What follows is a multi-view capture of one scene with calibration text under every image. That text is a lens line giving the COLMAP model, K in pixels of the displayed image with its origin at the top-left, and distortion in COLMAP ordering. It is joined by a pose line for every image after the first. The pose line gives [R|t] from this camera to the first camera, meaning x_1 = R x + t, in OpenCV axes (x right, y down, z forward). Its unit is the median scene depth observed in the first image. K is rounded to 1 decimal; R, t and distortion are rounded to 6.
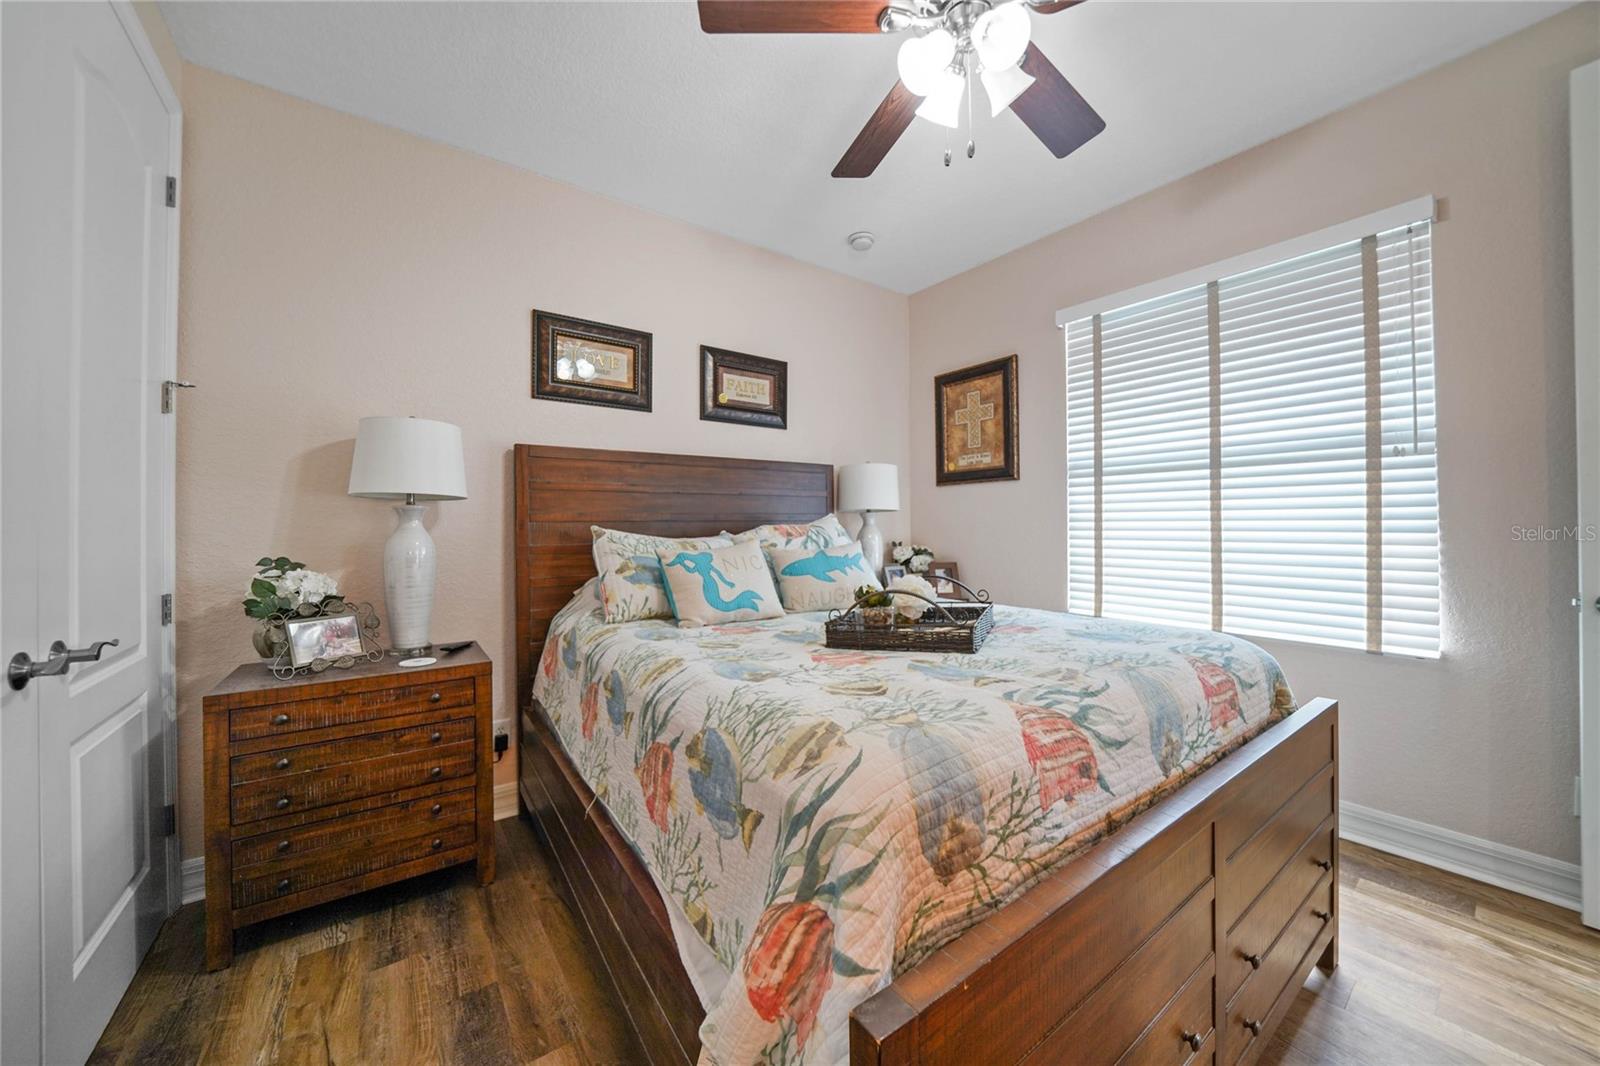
lens RADIAL K [[558.7, 0, 803.8], [0, 558.7, 523.9], [0, 0, 1]] dist [-0.018305, 0.000845]
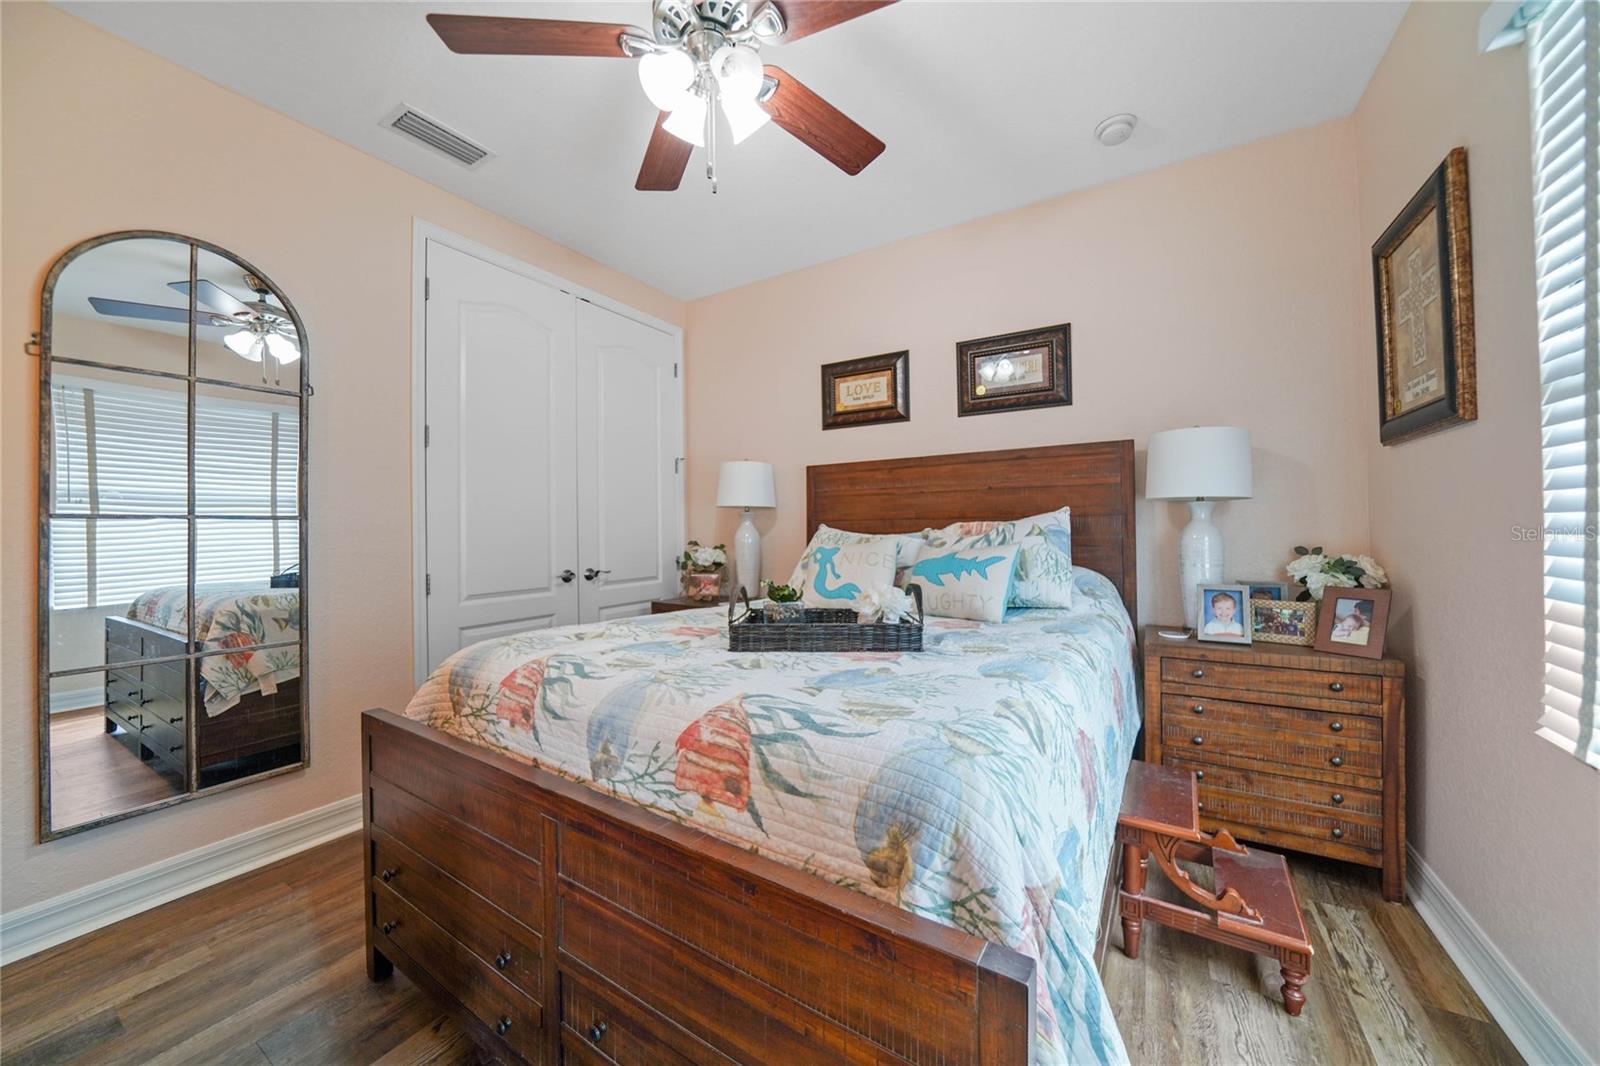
lens RADIAL K [[558.7, 0, 801.8], [0, 558.7, 523.8], [0, 0, 1]] dist [-0.018305, 0.000845]
pose [[0.383788, 0.001520, -0.923420, 0.731284], [0.011585, 0.999912, 0.006461, -0.005206], [0.923349, -0.013177, 0.383737, 0.405702]]
